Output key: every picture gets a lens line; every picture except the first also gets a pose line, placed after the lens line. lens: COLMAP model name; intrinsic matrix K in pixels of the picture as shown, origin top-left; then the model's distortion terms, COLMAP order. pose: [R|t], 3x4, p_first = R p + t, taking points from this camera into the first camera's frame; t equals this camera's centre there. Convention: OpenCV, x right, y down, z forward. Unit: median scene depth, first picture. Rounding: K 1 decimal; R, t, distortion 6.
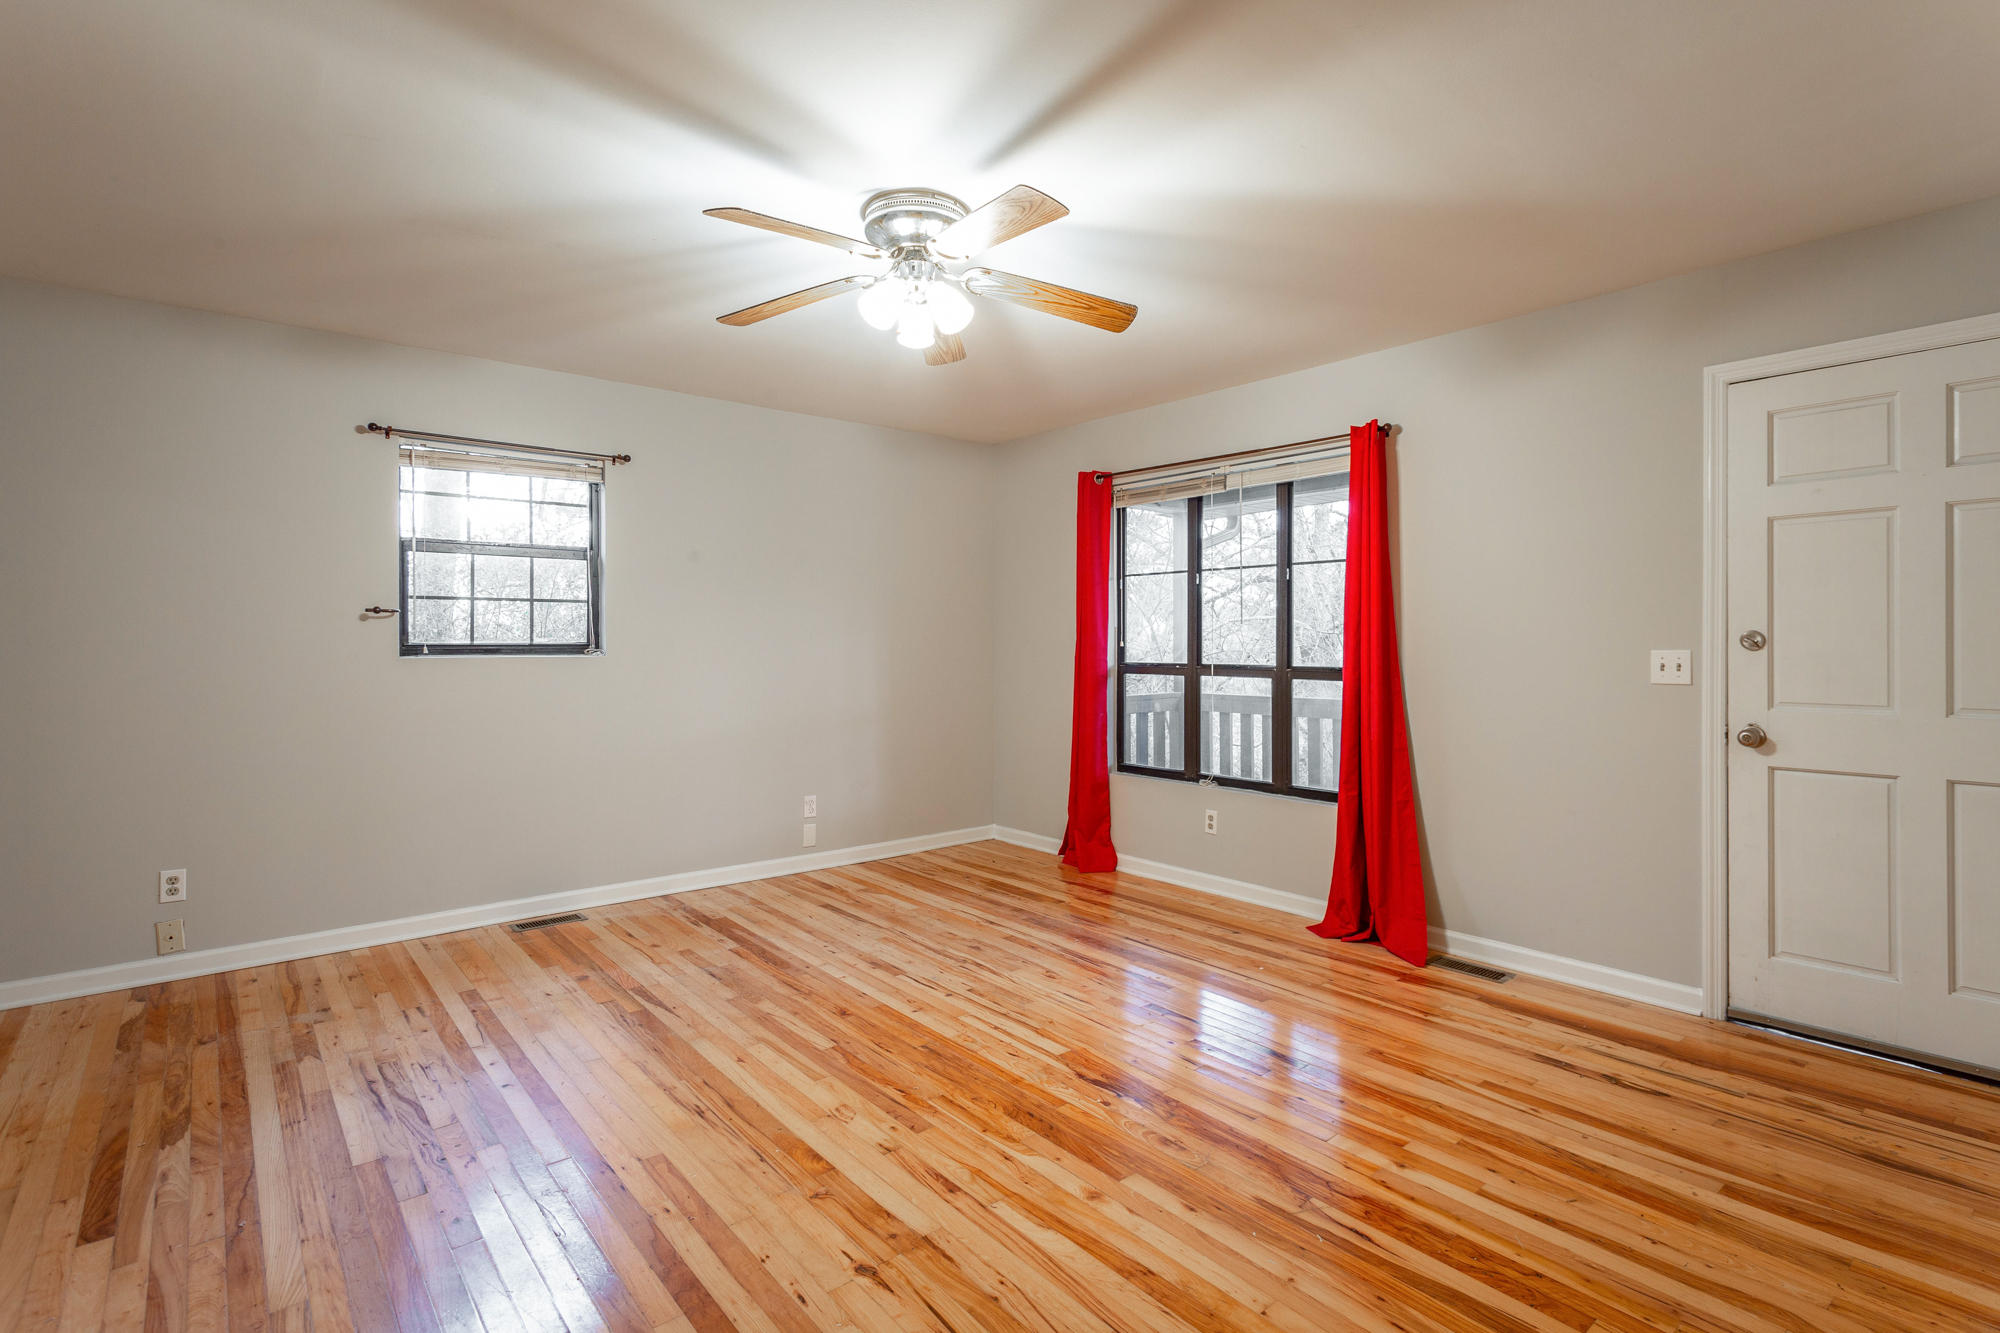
lens RADIAL K [[958.8, 0, 1016.0], [0, 958.8, 641.3], [0, 0, 1]] dist [0.003634, 0.002397]
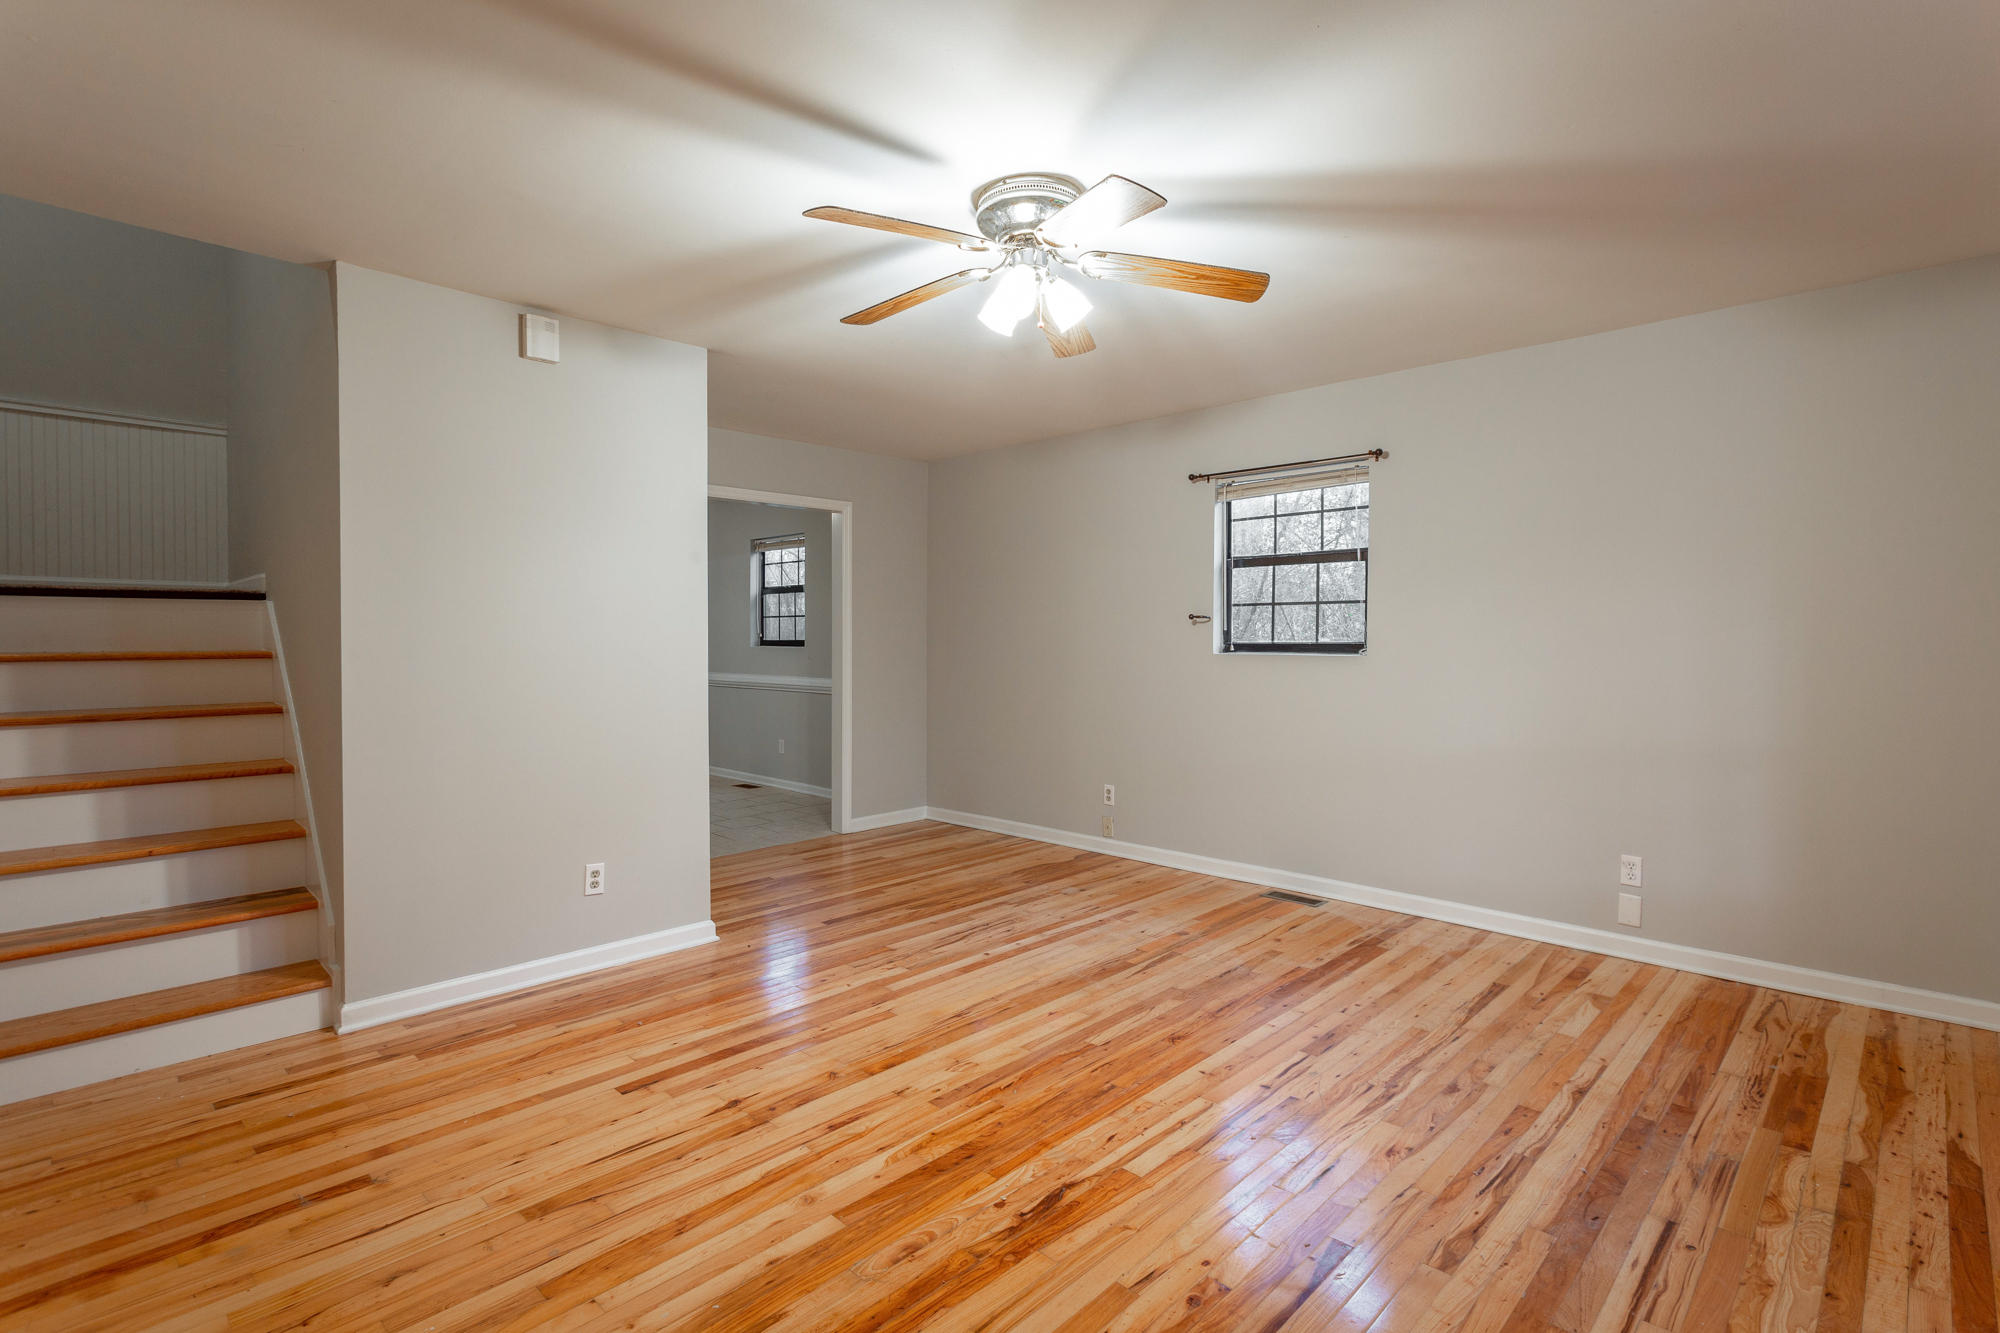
lens RADIAL K [[958.8, 0, 1014.7], [0, 958.8, 645.7], [0, 0, 1]] dist [0.003634, 0.002397]
pose [[0.103331, 0.007298, -0.994620, 0.717045], [-0.000187, 0.999973, 0.007318, -0.002673], [0.994647, -0.000570, 0.103330, 0.731038]]
